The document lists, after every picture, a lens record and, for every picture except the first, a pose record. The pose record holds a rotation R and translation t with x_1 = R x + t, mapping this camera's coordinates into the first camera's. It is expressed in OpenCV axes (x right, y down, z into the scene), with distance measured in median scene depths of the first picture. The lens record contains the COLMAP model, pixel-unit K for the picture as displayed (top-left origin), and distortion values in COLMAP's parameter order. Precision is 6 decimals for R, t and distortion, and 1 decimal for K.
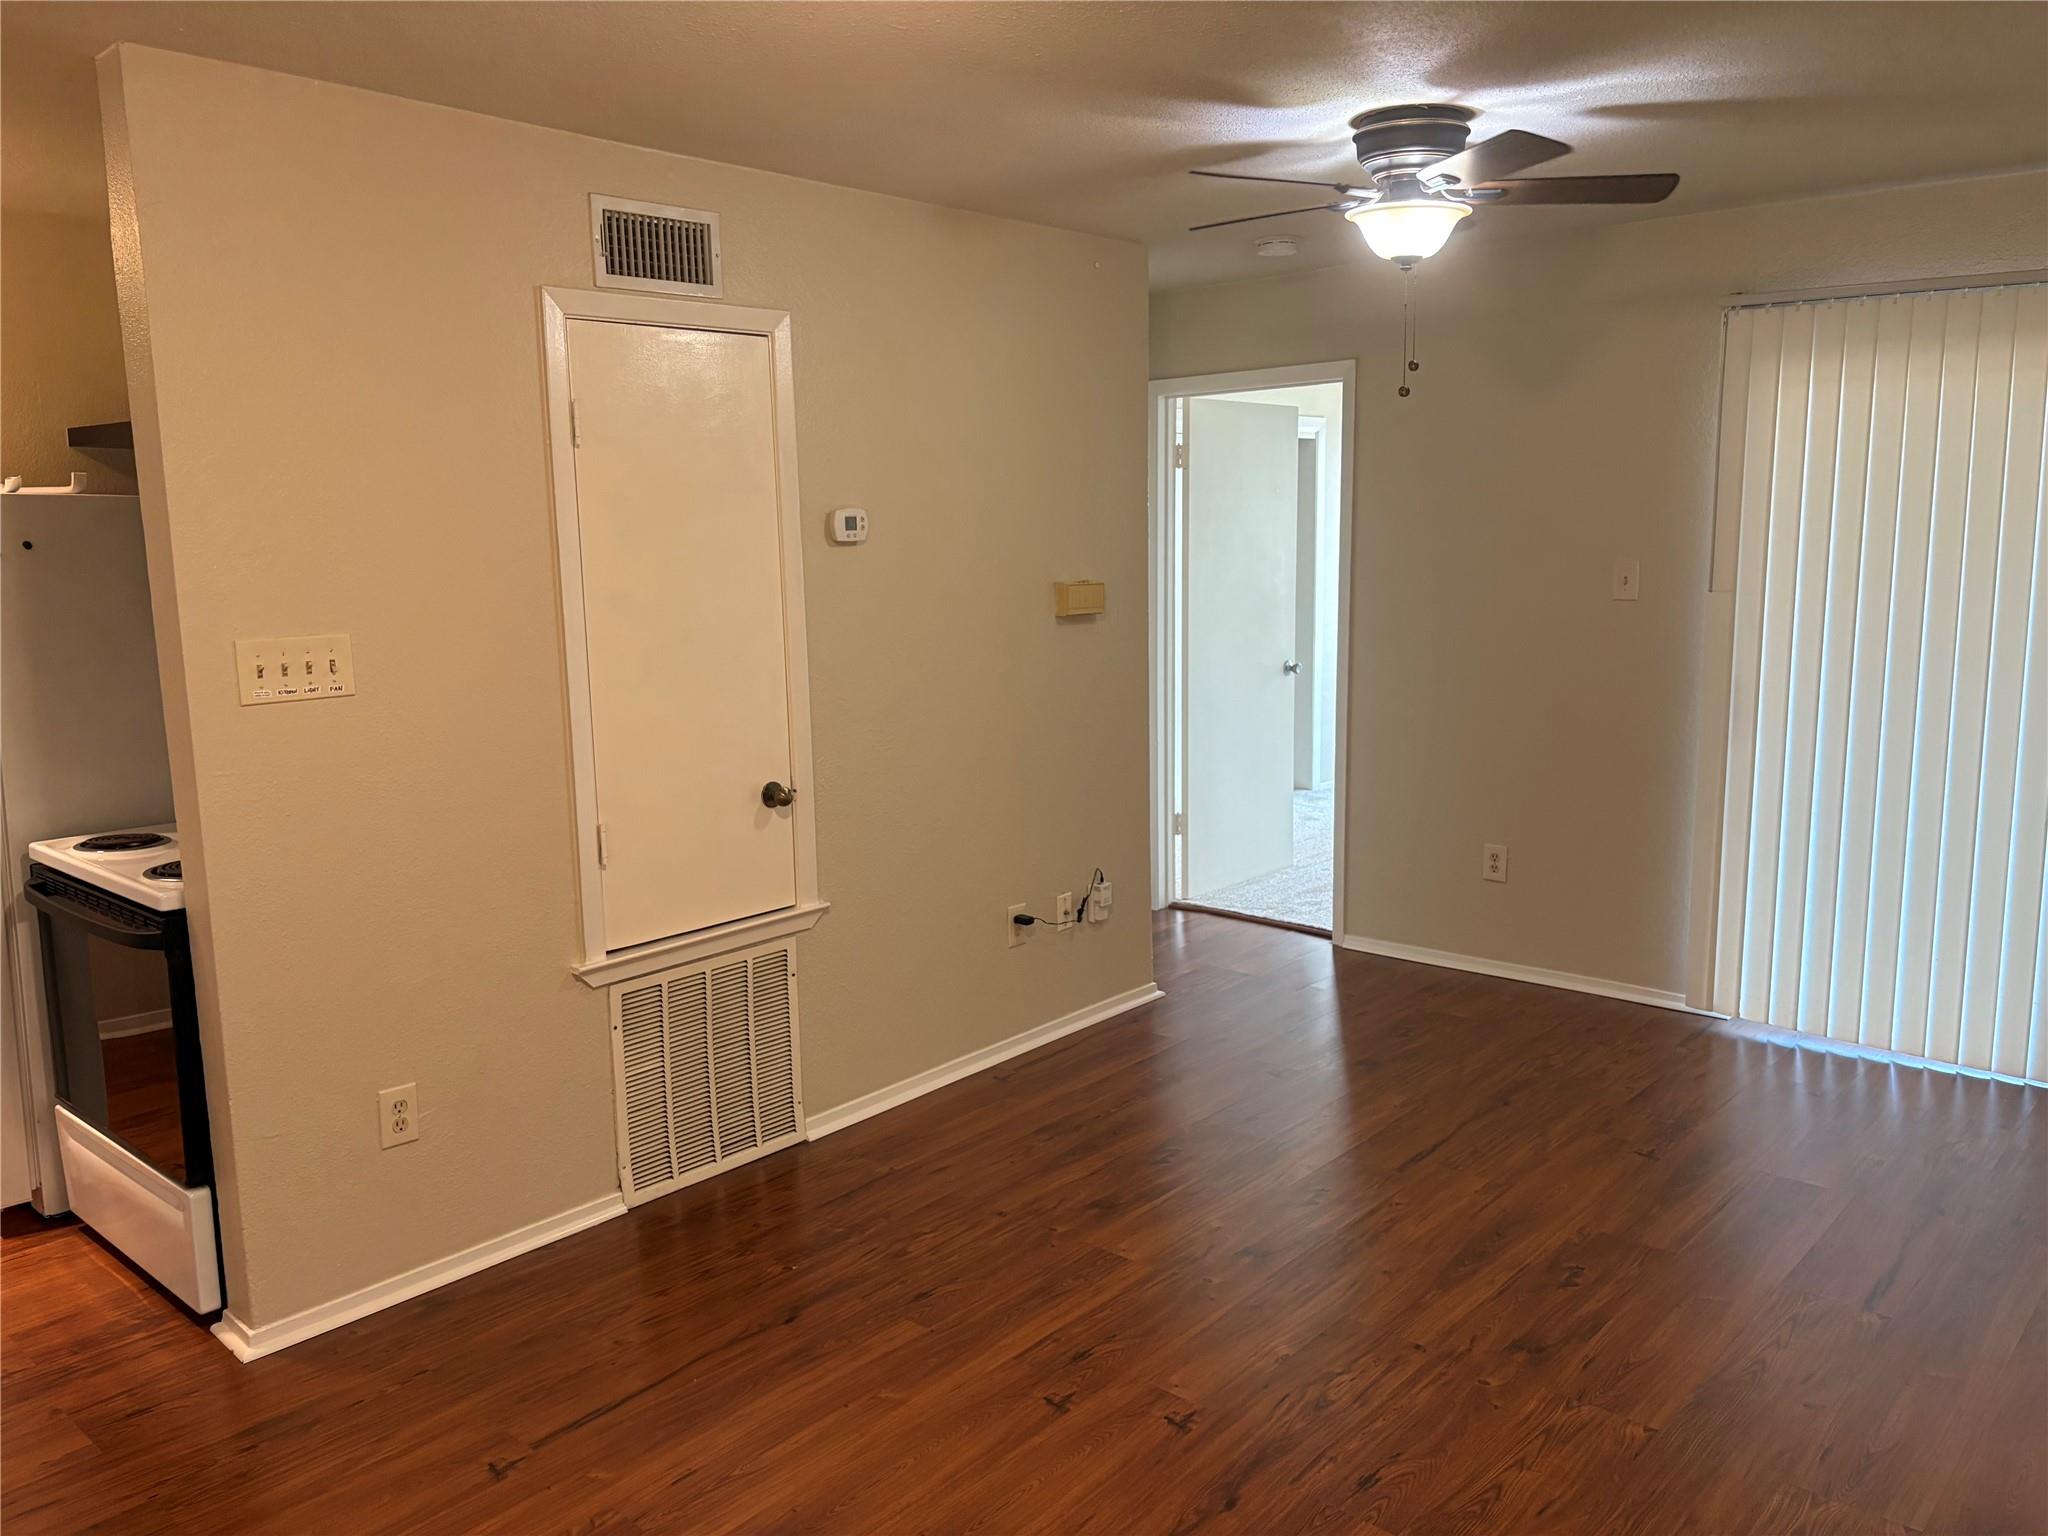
lens RADIAL K [[1546.0, 0, 1033.8], [0, 1546.0, 778.4], [0, 0, 1]] dist [0.043687, -0.053695]
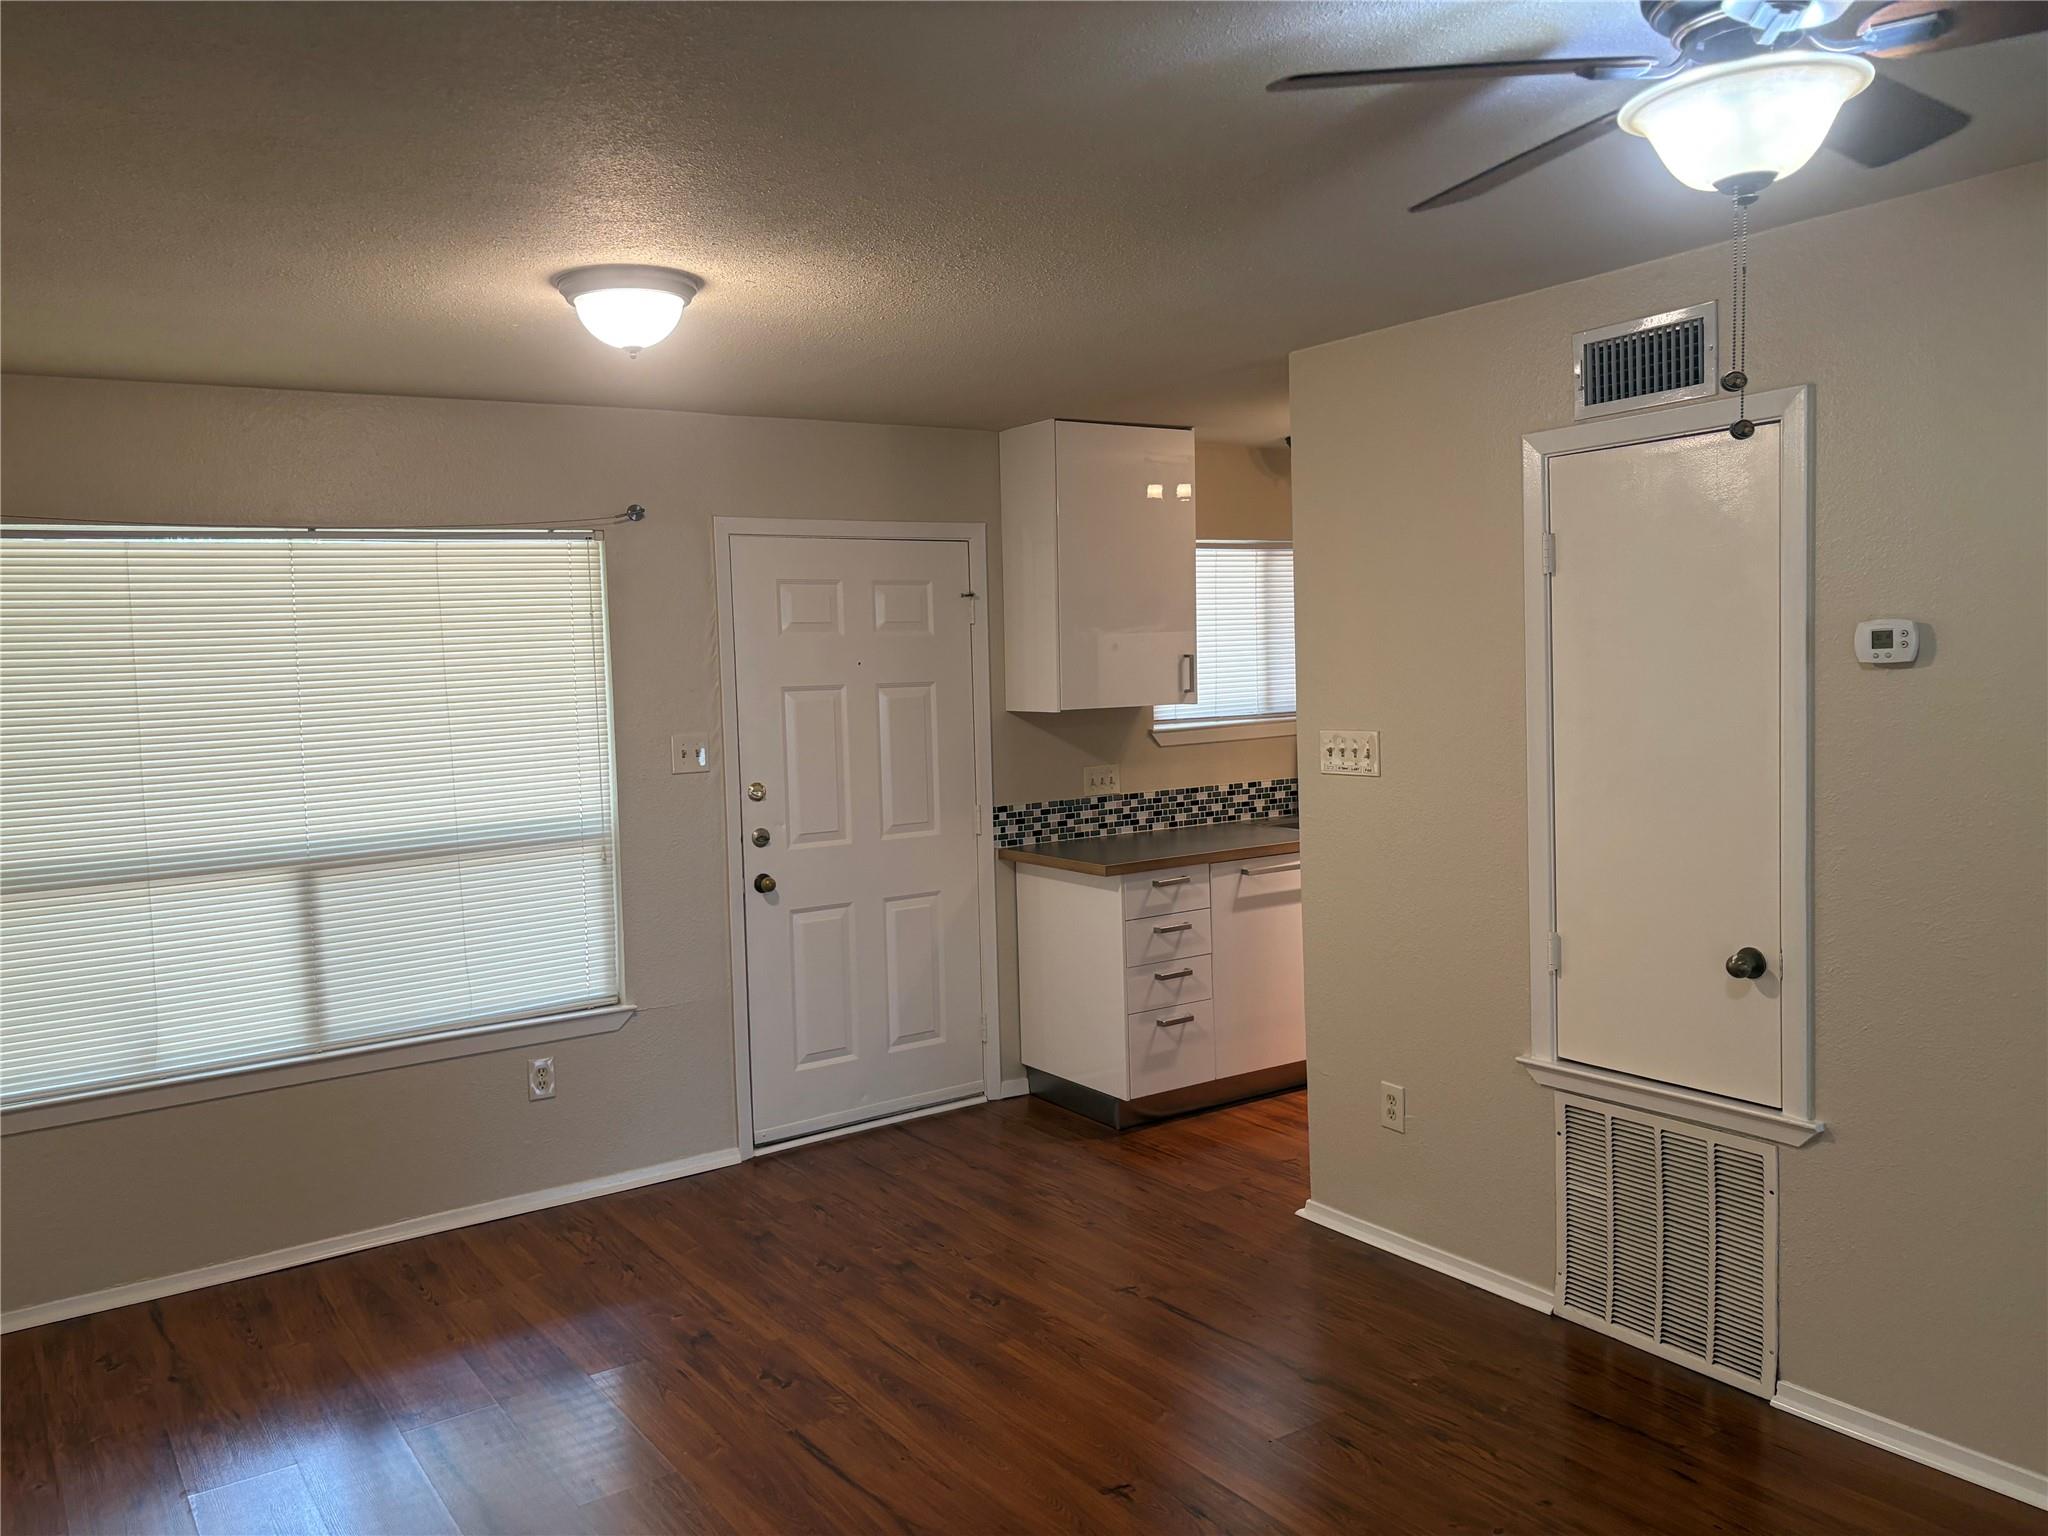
lens RADIAL K [[1546.0, 0, 1033.0], [0, 1546.0, 767.3], [0, 0, 1]] dist [0.043687, -0.053695]
pose [[-0.240613, 0.093294, -0.966127, 0.822530], [-0.120516, 0.984796, 0.125111, -0.172037], [0.963110, 0.146537, -0.225712, 0.906553]]
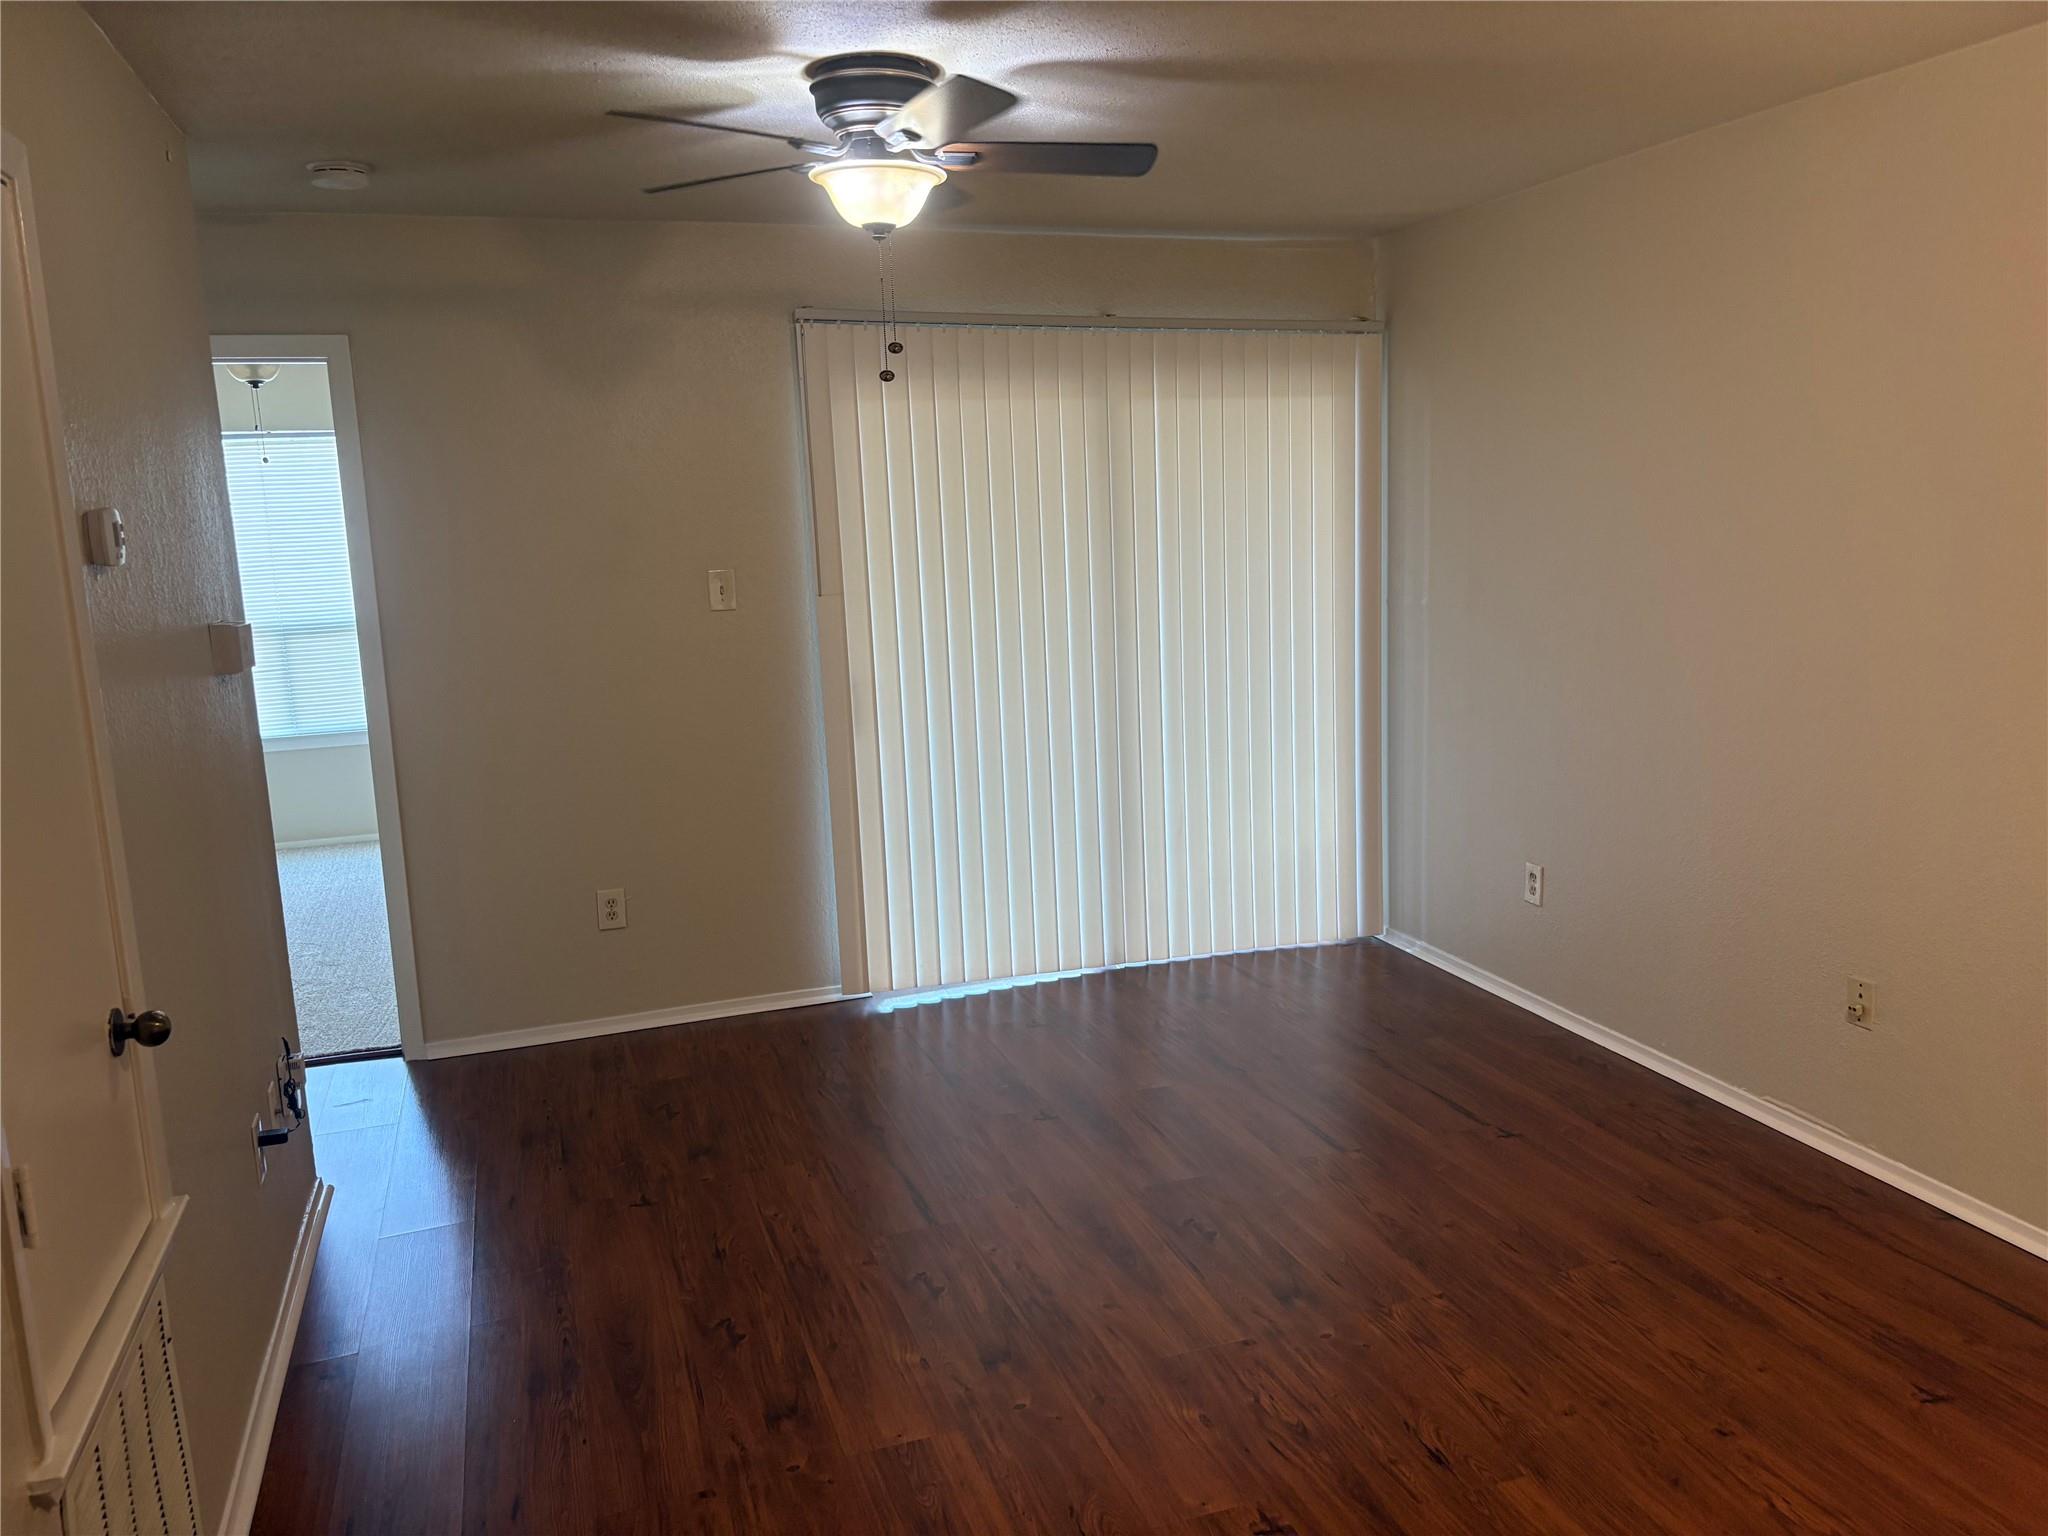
lens RADIAL K [[1546.0, 0, 1024.2], [0, 1546.0, 776.2], [0, 0, 1]] dist [0.043687, -0.053695]
pose [[0.498507, -0.150889, 0.853653, -0.524489], [0.170649, 0.982548, 0.074019, -0.072565], [-0.849924, 0.108776, 0.515556, 0.490417]]
